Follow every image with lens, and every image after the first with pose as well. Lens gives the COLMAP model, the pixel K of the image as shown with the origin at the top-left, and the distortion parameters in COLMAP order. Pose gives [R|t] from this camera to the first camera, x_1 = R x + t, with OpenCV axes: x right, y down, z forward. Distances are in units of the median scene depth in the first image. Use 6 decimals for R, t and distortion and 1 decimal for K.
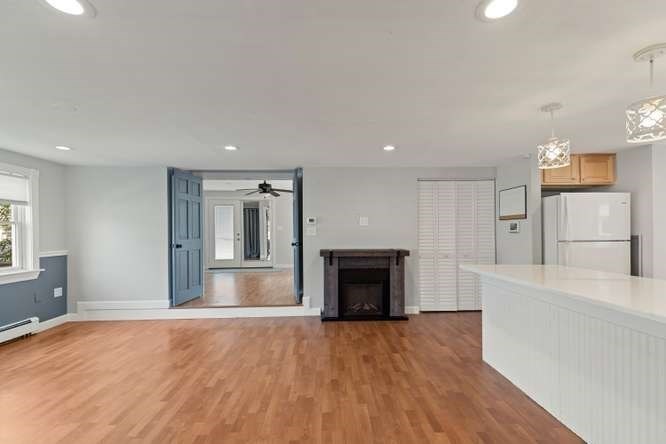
lens RADIAL K [[301.9, 0, 333.6], [0, 301.9, 228.1], [0, 0, 1]] dist [0.009611, -0.000823]
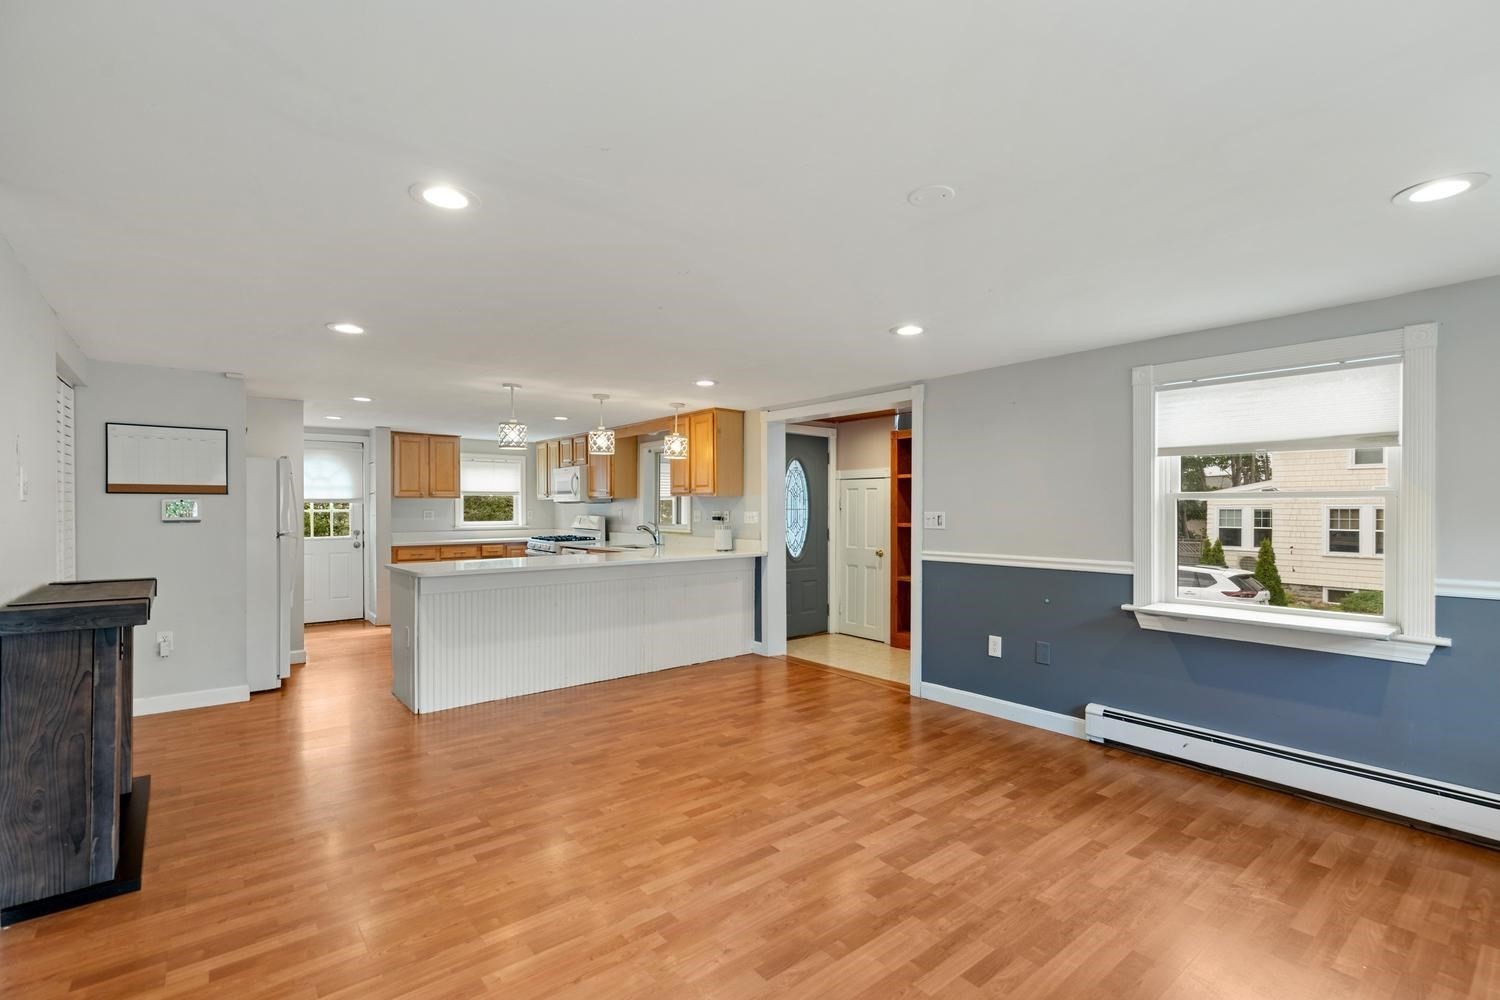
lens RADIAL K [[680.0, 0, 751.5], [0, 680.0, 513.7], [0, 0, 1]] dist [0.009611, -0.000823]
pose [[-0.605949, 0.002667, 0.795499, -0.776365], [-0.000402, 0.999993, -0.003659, 0.004971], [-0.795503, -0.002537, -0.605944, 0.925247]]
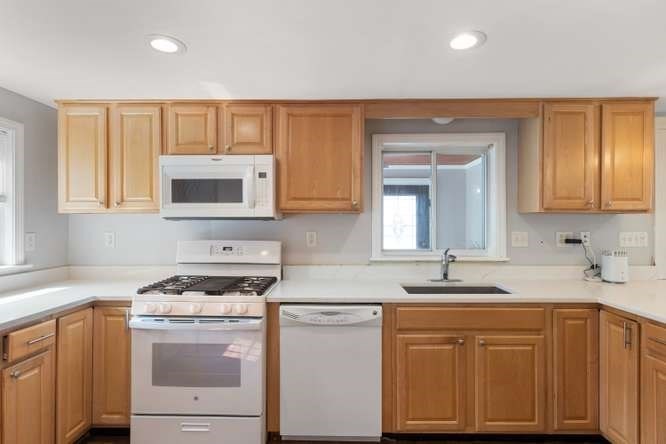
lens RADIAL K [[353.1, 0, 333.0], [0, 353.1, 222.0], [0, 0, 1]] dist [0.001278, 0.000105]
pose [[-0.998734, 0.009448, 0.049412, 0.880126], [0.008943, 0.999906, -0.010421, -0.021744], [-0.049505, -0.009966, -0.998724, 0.717035]]
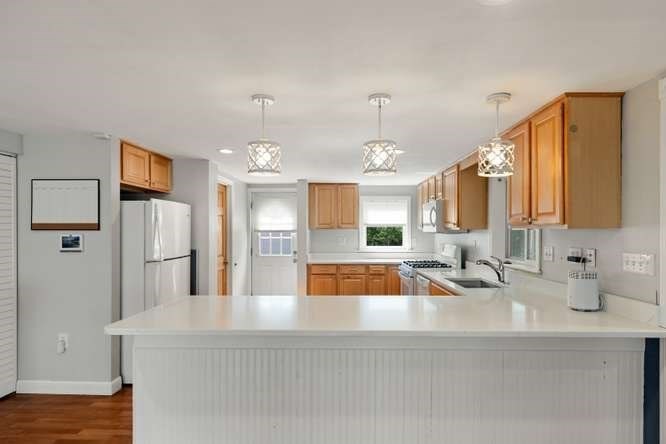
lens RADIAL K [[362.5, 0, 335.7], [0, 362.5, 232.7], [0, 0, 1]] dist [0.000565, 0.000170]
pose [[0.047963, 0.005087, 0.998836, -0.116568], [-0.010401, 0.999935, -0.004593, -0.025839], [-0.998795, -0.010169, 0.048013, 0.419098]]
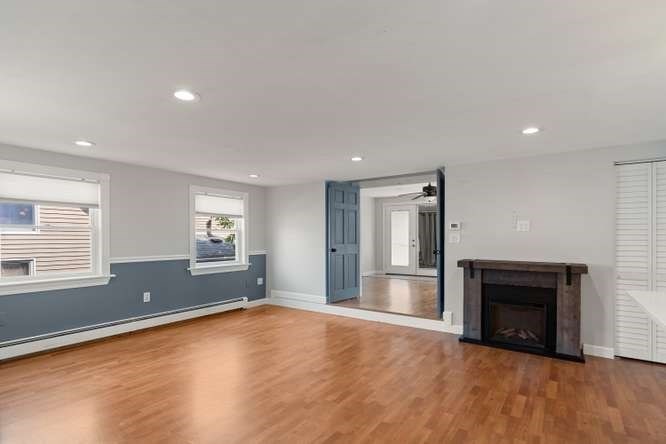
lens RADIAL K [[329.0, 0, 335.2], [0, 329.0, 236.3], [0, 0, 1]] dist [-0.000784, -0.000534]
pose [[0.801260, 0.005488, -0.598291, 0.236400], [-0.000531, 0.999964, 0.008462, -0.002573], [0.598316, -0.006463, 0.801234, 0.023704]]
